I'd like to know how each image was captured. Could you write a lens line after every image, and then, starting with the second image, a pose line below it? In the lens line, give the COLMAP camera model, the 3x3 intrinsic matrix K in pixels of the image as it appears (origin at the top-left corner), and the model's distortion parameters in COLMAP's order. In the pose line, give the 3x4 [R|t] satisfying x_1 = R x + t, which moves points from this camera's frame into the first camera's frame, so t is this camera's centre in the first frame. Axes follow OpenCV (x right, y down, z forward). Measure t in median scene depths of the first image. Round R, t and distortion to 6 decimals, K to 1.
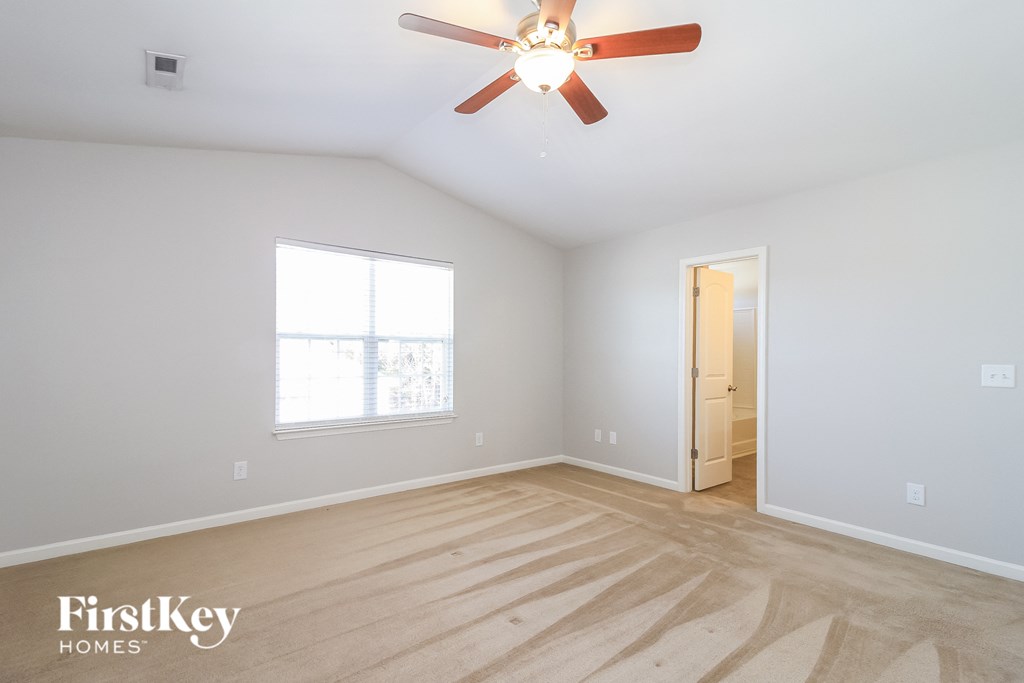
lens RADIAL K [[447.4, 0, 504.2], [0, 447.4, 352.9], [0, 0, 1]] dist [0.018133, -0.000099]
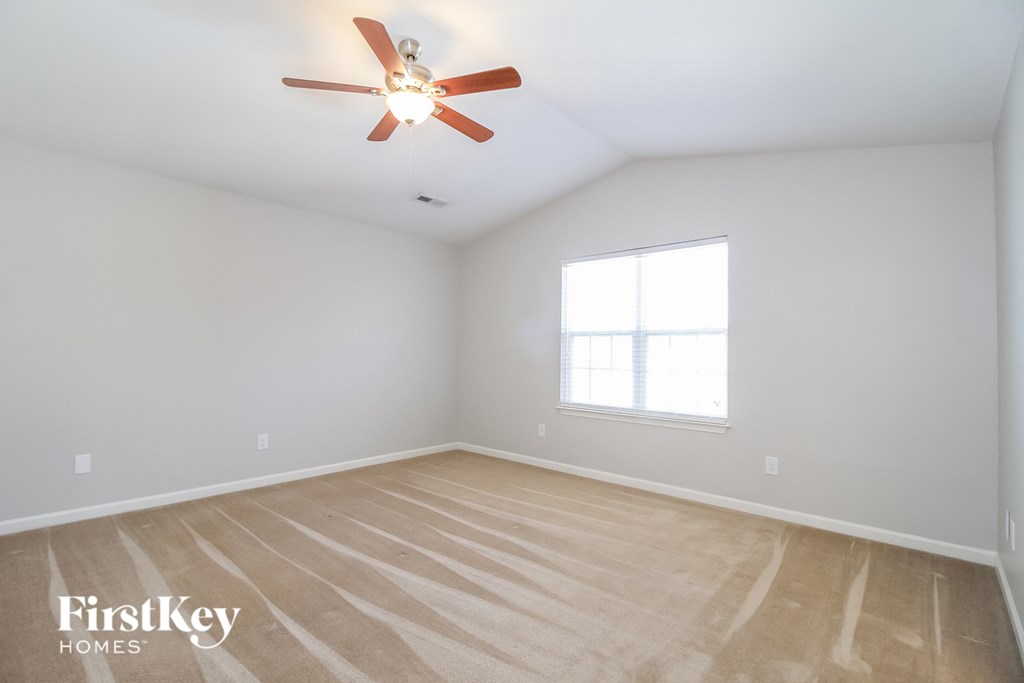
lens RADIAL K [[447.4, 0, 504.2], [0, 447.4, 352.9], [0, 0, 1]] dist [0.018133, -0.000099]
pose [[0.248367, 0.006895, -0.968642, 0.625334], [-0.000781, 0.999976, 0.006918, 0.005970], [0.968666, -0.000962, 0.248366, 0.449552]]
